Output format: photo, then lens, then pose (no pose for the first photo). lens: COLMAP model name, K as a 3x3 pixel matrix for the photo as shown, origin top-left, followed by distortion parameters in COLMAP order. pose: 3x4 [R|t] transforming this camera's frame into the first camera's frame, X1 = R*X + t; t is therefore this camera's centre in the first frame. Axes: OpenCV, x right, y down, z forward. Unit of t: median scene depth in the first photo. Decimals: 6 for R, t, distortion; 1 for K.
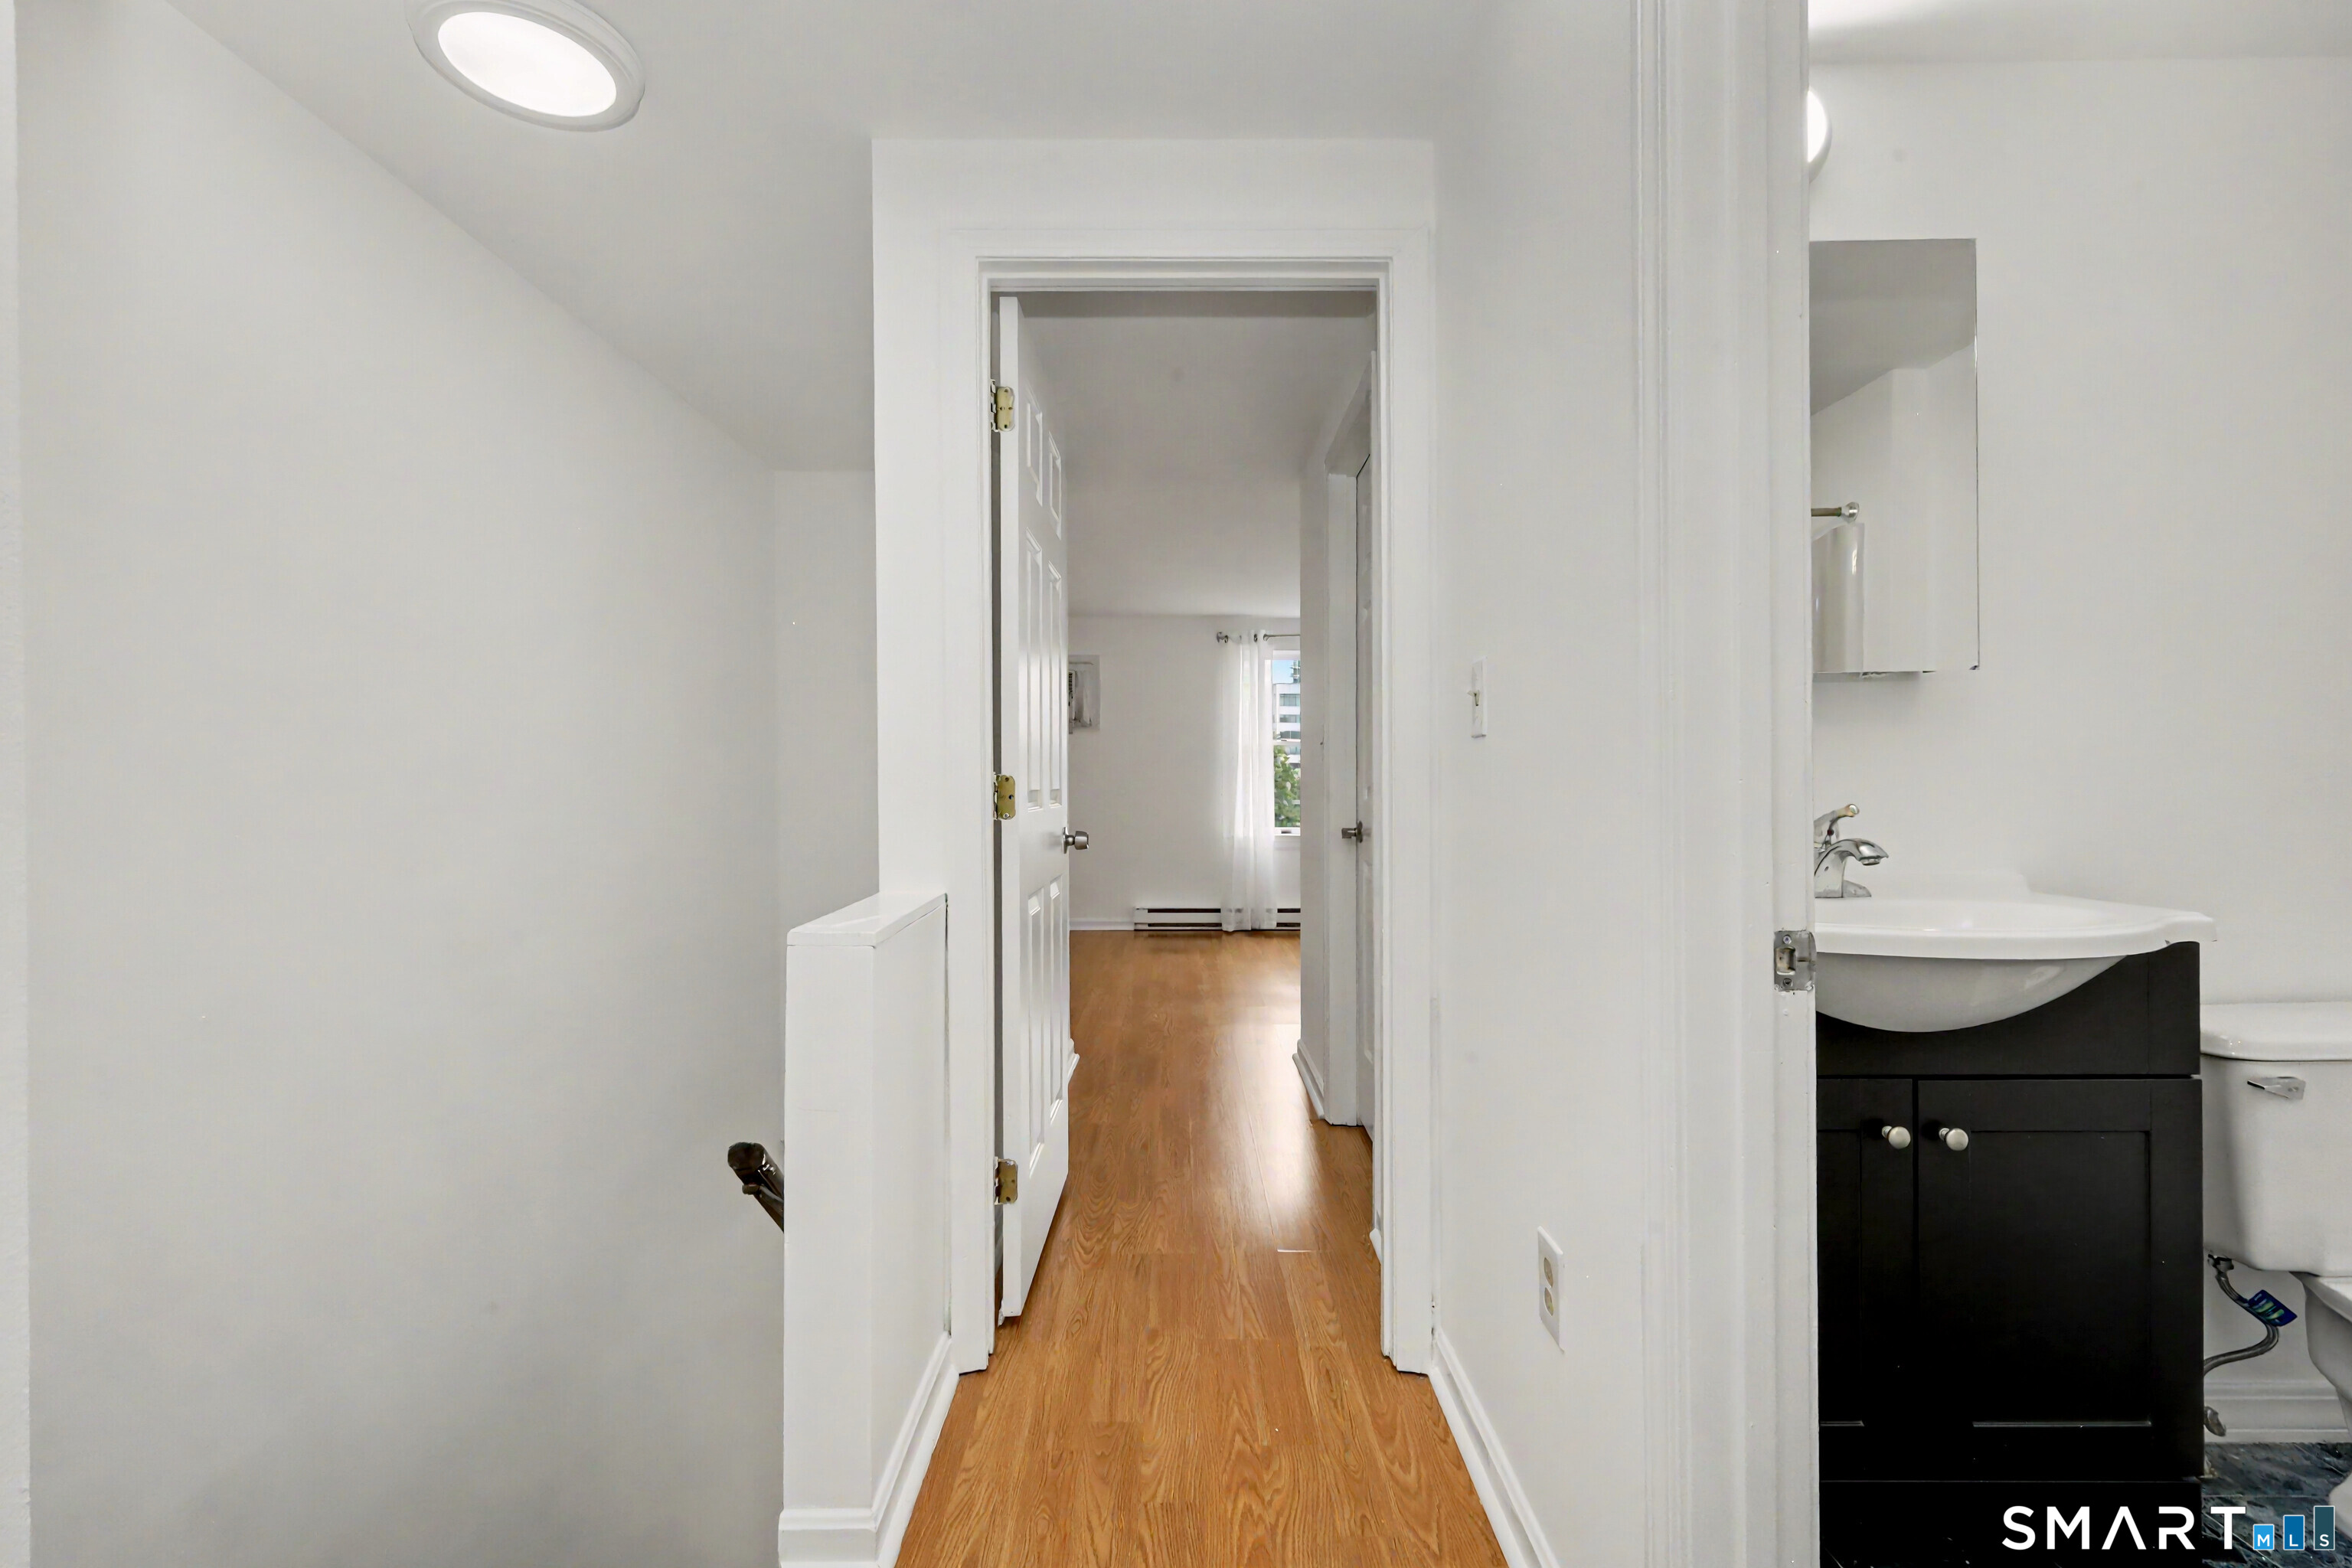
lens RADIAL K [[1043.4, 0, 1179.4], [0, 1043.4, 780.4], [0, 0, 1]] dist [0.001183, 0.000156]
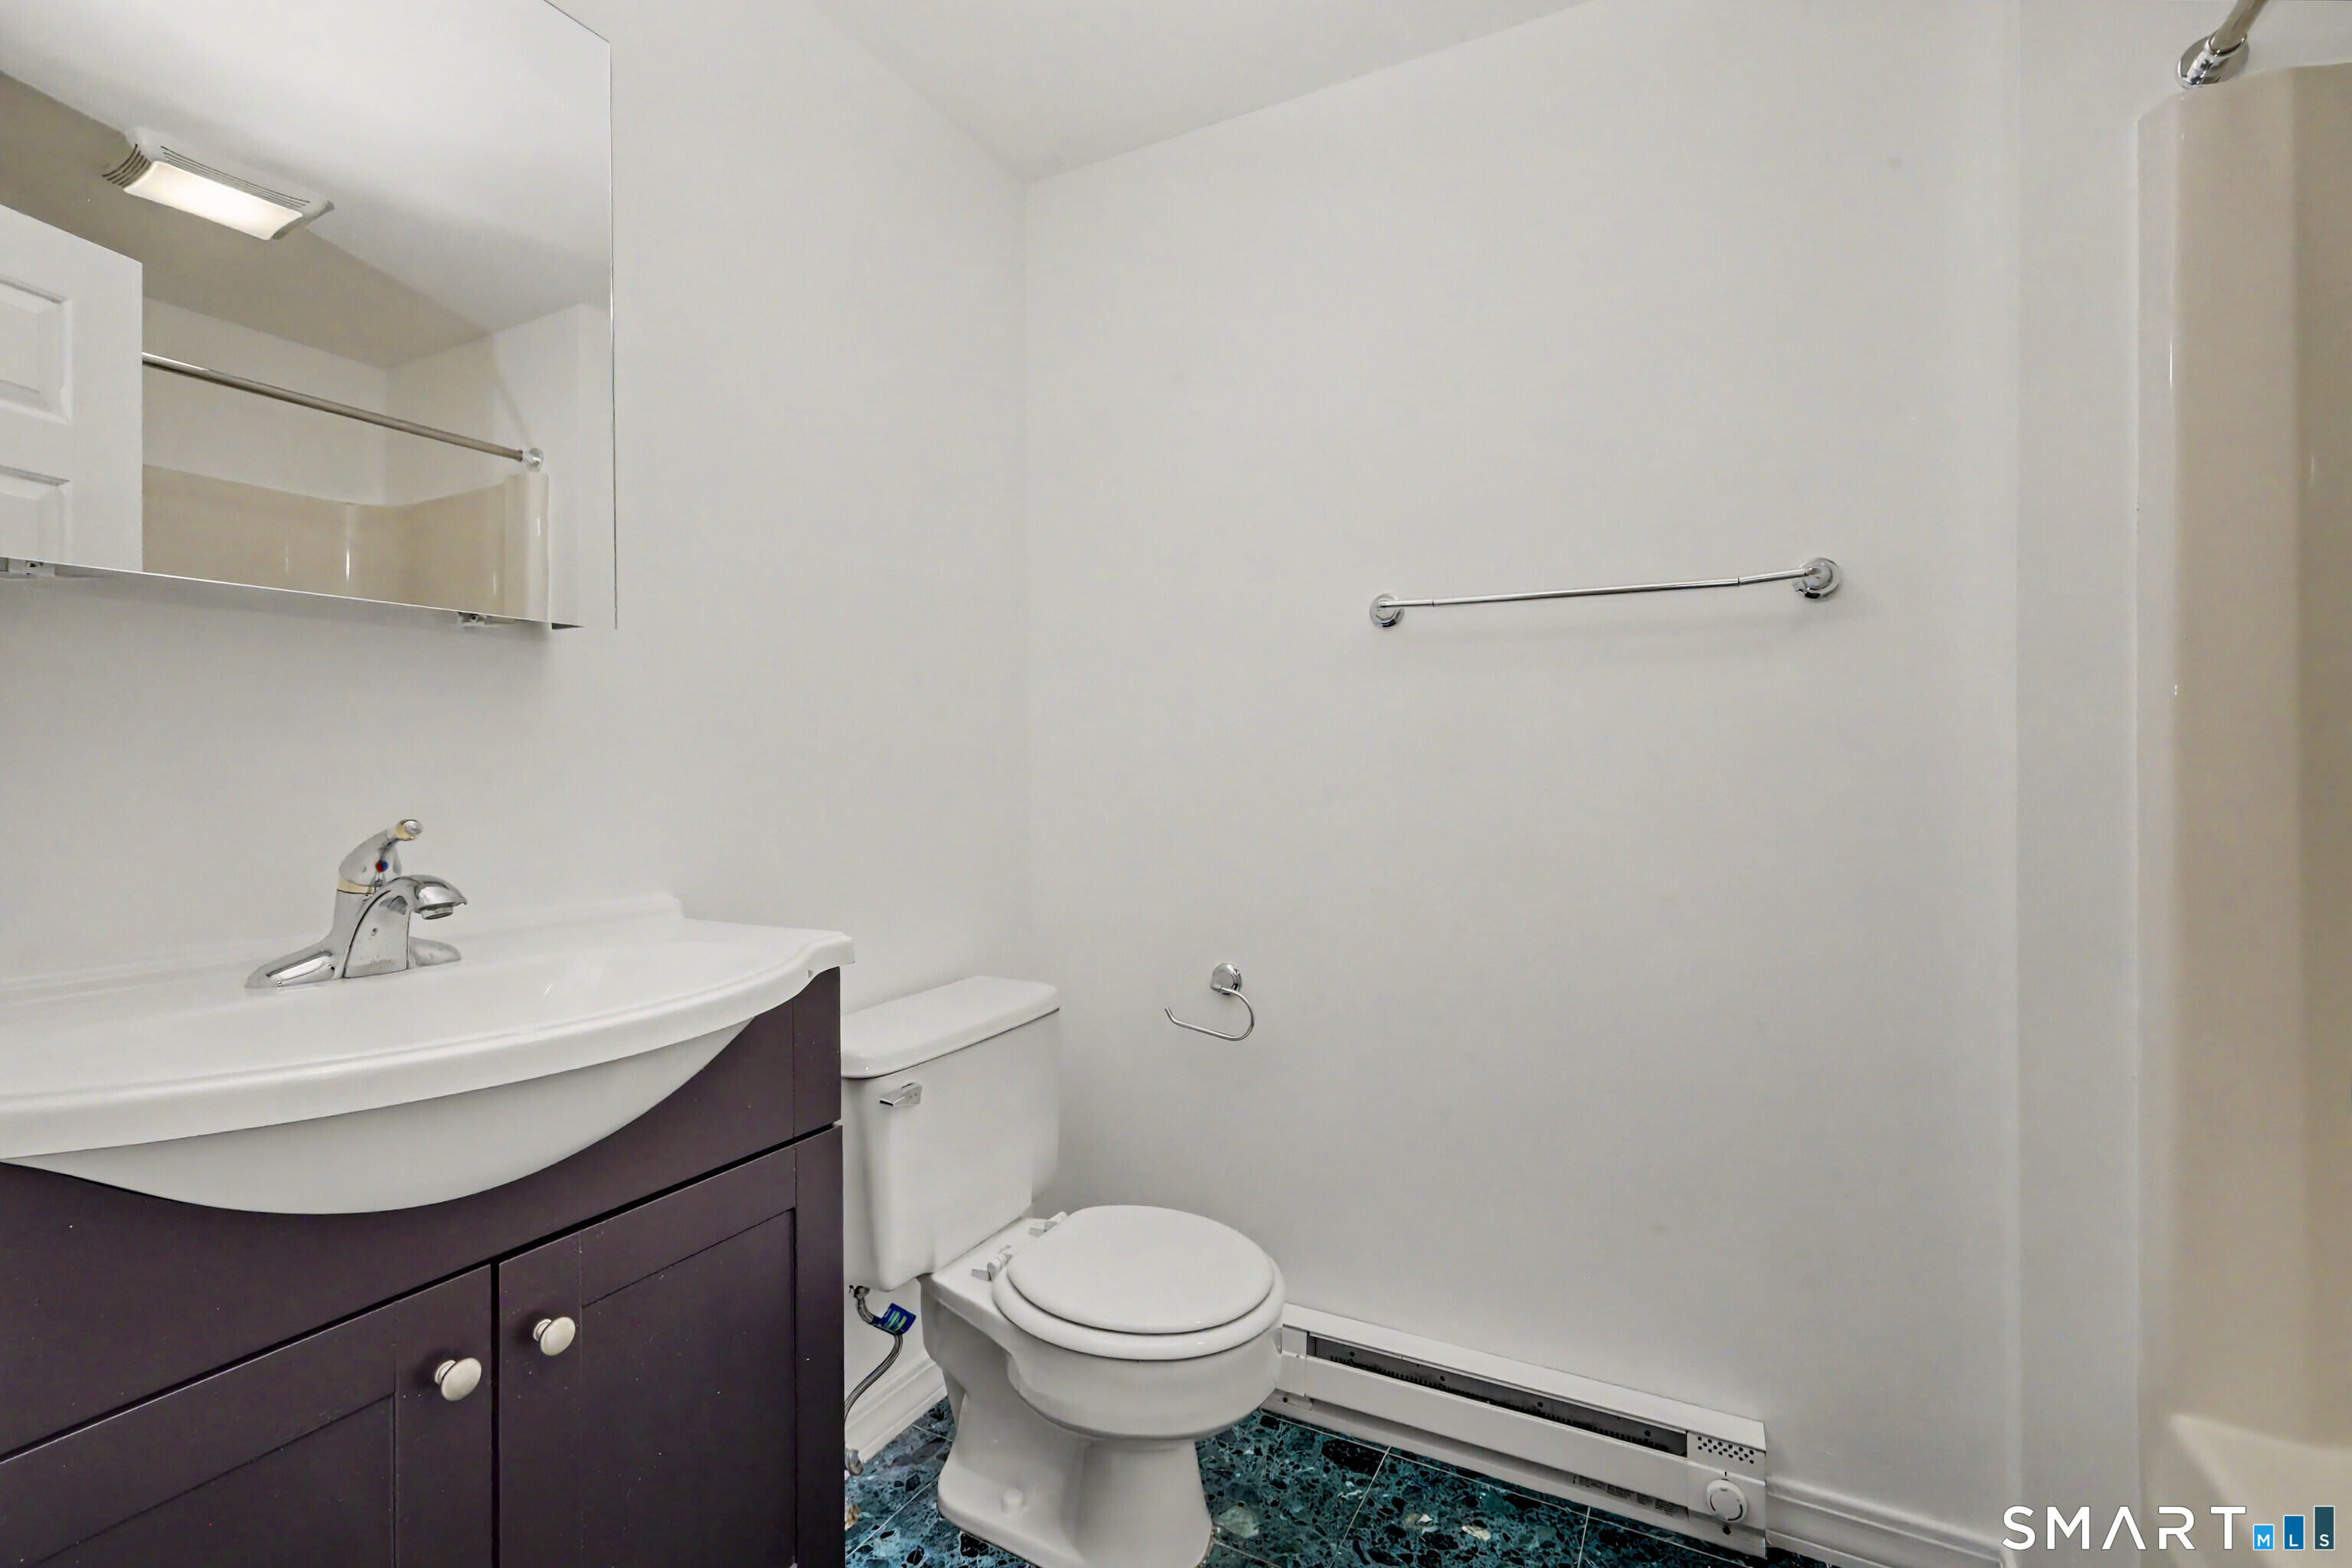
lens RADIAL K [[1043.4, 0, 1179.4], [0, 1043.4, 780.4], [0, 0, 1]] dist [0.001183, 0.000156]
pose [[0.468525, -0.008290, 0.883411, 0.313793], [0.001707, 0.999963, 0.008478, -0.004430], [-0.883449, -0.002464, 0.468522, 0.315261]]
